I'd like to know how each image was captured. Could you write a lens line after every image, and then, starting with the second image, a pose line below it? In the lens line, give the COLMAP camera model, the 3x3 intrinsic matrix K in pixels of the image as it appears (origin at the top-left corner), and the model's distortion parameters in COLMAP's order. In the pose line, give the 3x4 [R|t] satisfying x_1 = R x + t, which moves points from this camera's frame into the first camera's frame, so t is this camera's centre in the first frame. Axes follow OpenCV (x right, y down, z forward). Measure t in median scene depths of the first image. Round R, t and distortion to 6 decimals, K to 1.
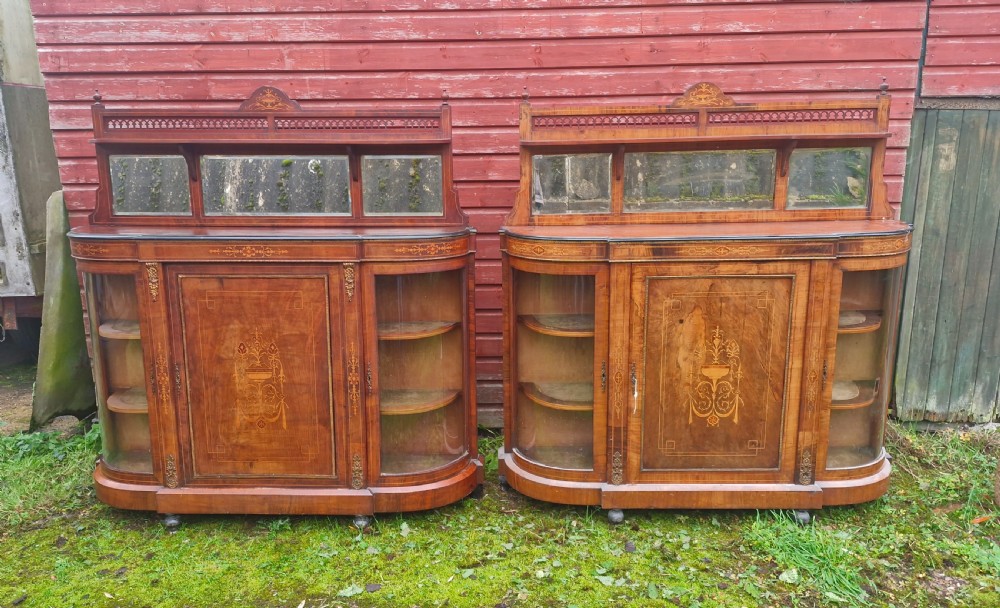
lens RADIAL K [[746.7, 0, 492.9], [0, 746.7, 301.9], [0, 0, 1]] dist [0.100527, -0.116897]
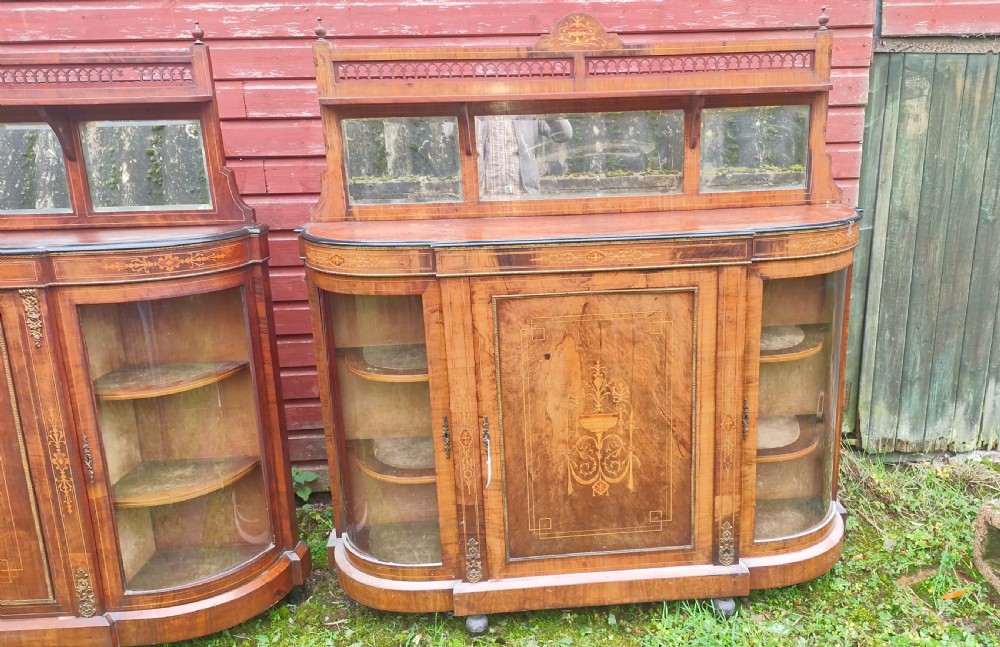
lens RADIAL K [[803.8, 0, 575.9], [0, 803.8, 321.5], [0, 0, 1]] dist [0.108449, -0.123933]
pose [[0.995618, -0.035080, 0.086679, 0.205065], [0.030627, 0.998168, 0.052176, -0.044254], [-0.088351, -0.049293, 0.994869, 0.233586]]
